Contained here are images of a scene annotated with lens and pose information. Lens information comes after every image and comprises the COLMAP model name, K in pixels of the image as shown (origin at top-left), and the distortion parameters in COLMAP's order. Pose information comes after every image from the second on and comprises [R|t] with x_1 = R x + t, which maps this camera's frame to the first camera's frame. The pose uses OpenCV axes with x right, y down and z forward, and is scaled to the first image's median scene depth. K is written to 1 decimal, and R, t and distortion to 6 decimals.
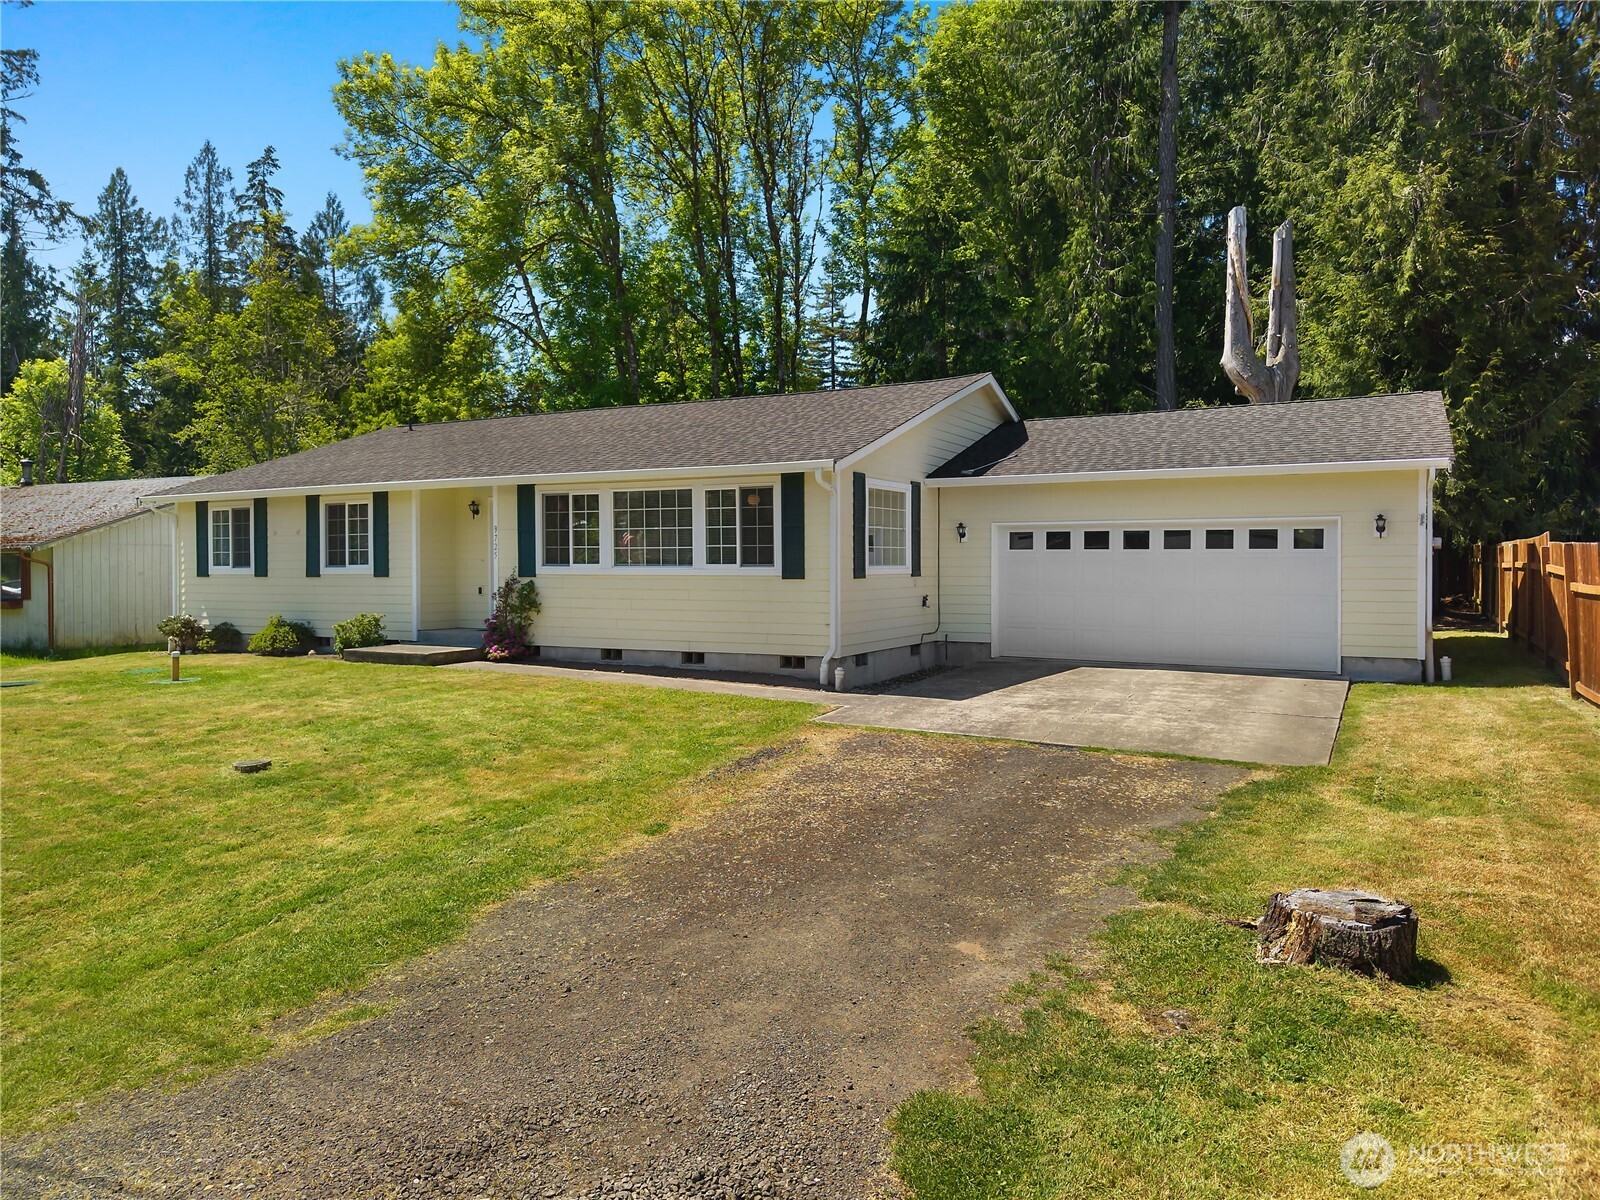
lens RADIAL K [[1121.7, 0, 808.1], [0, 1121.7, 588.3], [0, 0, 1]] dist [0.011788, -0.013072]
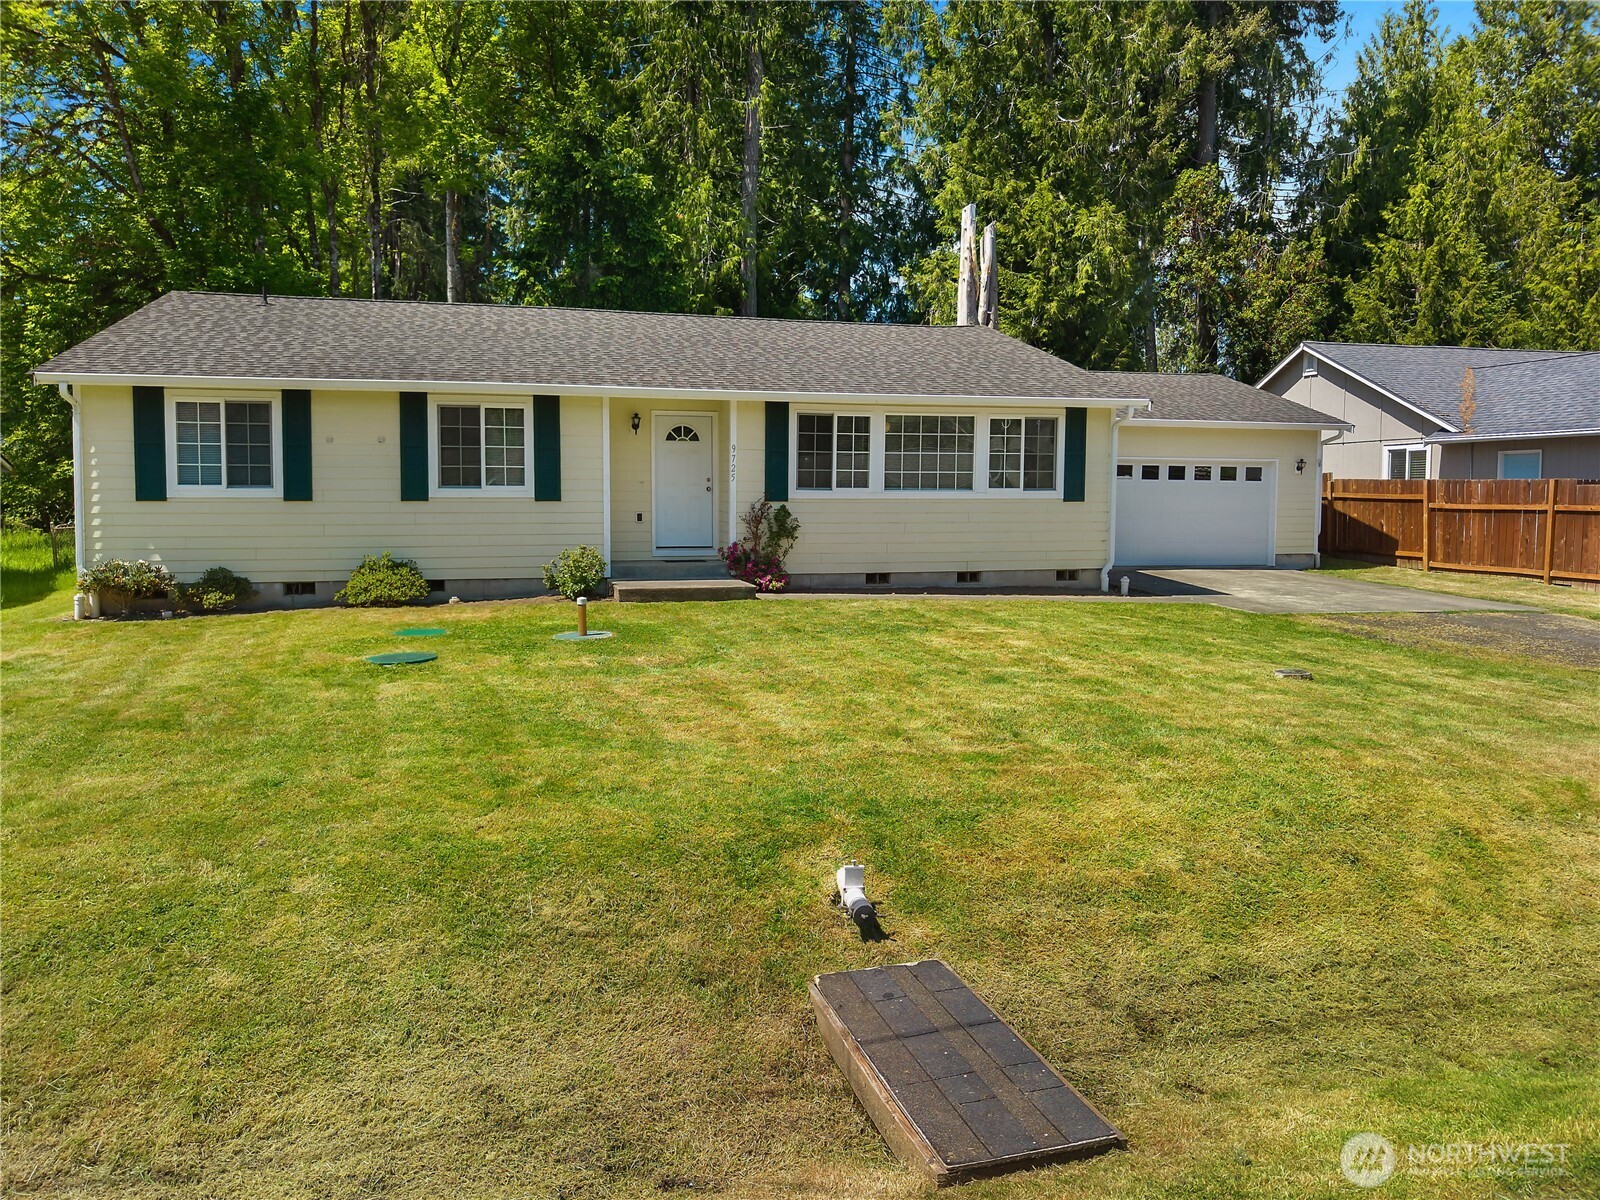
lens RADIAL K [[1121.7, 0, 782.8], [0, 1121.7, 566.7], [0, 0, 1]] dist [0.011788, -0.013072]
pose [[0.730436, -0.038982, 0.681867, -0.905595], [0.011132, 0.998917, 0.045182, 0.002496], [-0.682890, -0.025412, 0.730079, 0.327782]]
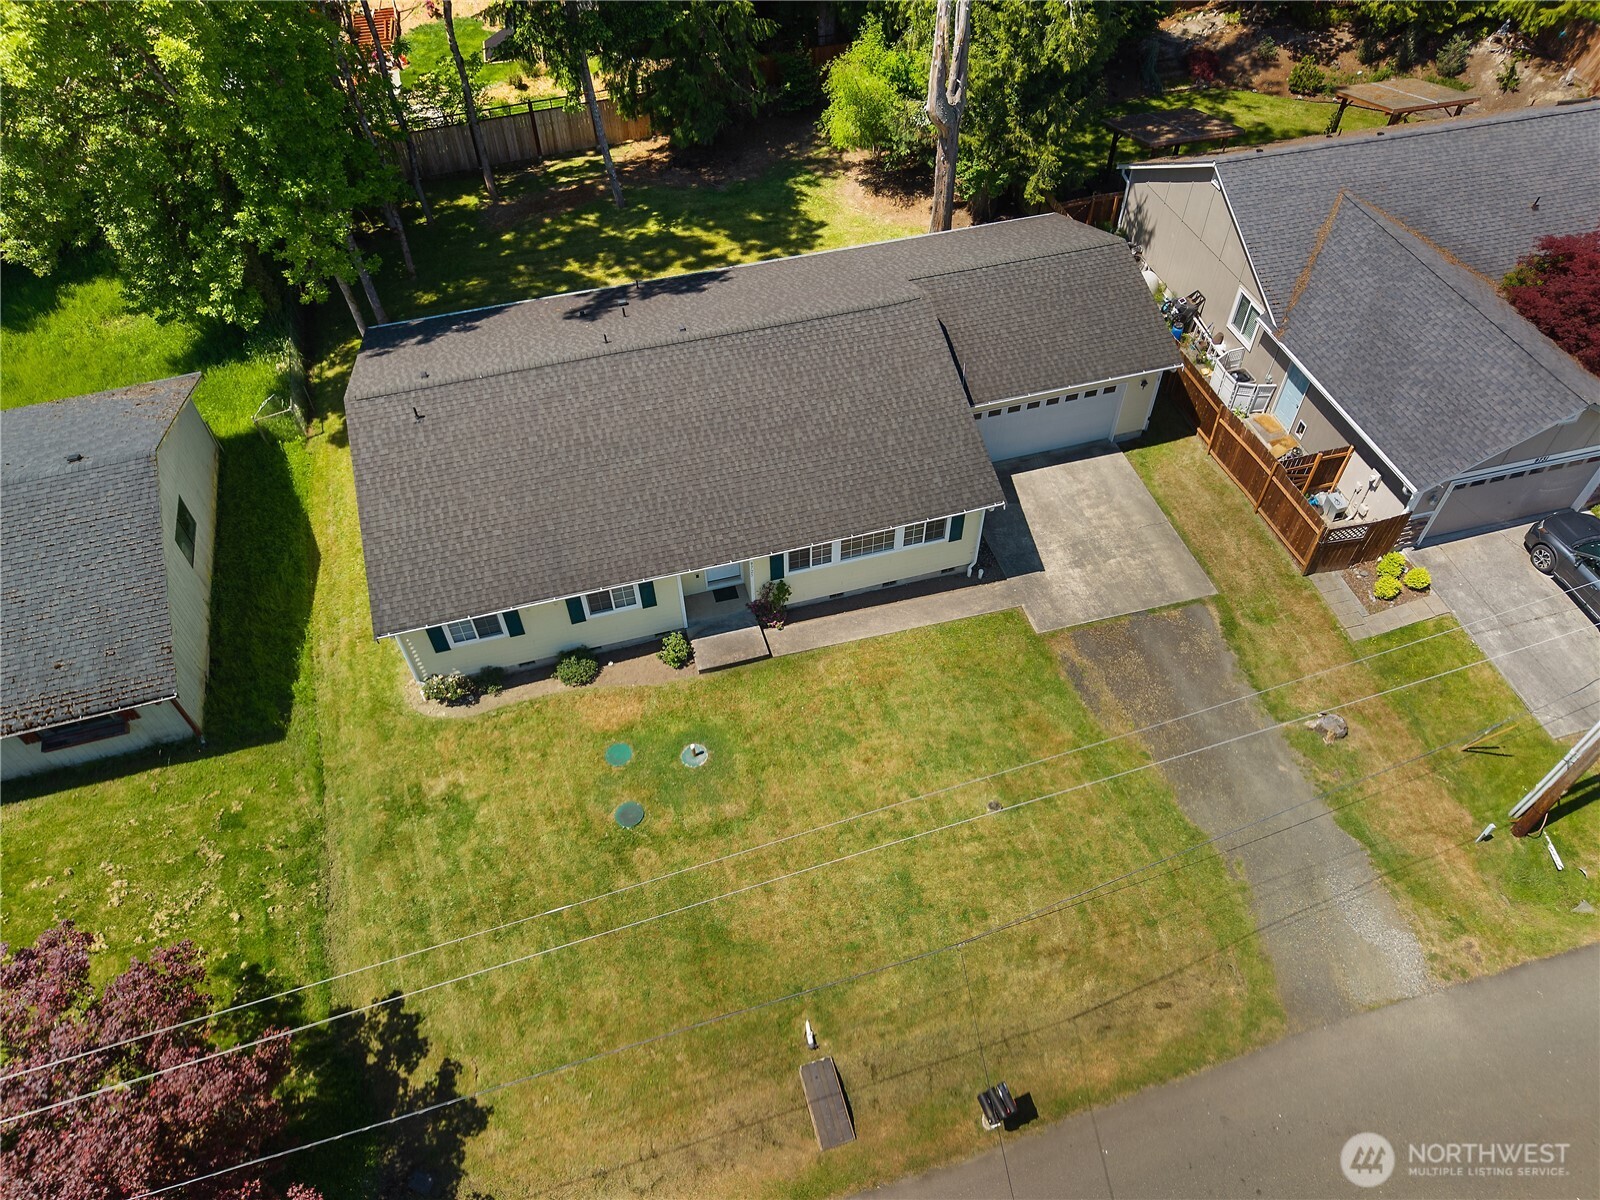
lens RADIAL K [[1121.7, 0, 798.2], [0, 1121.7, 589.3], [0, 0, 1]] dist [0.011788, -0.013072]
pose [[0.714985, -0.543829, 0.439370, -0.976543], [0.030570, 0.652161, 0.757464, -1.263158], [-0.698471, -0.528144, 0.482910, 0.194808]]
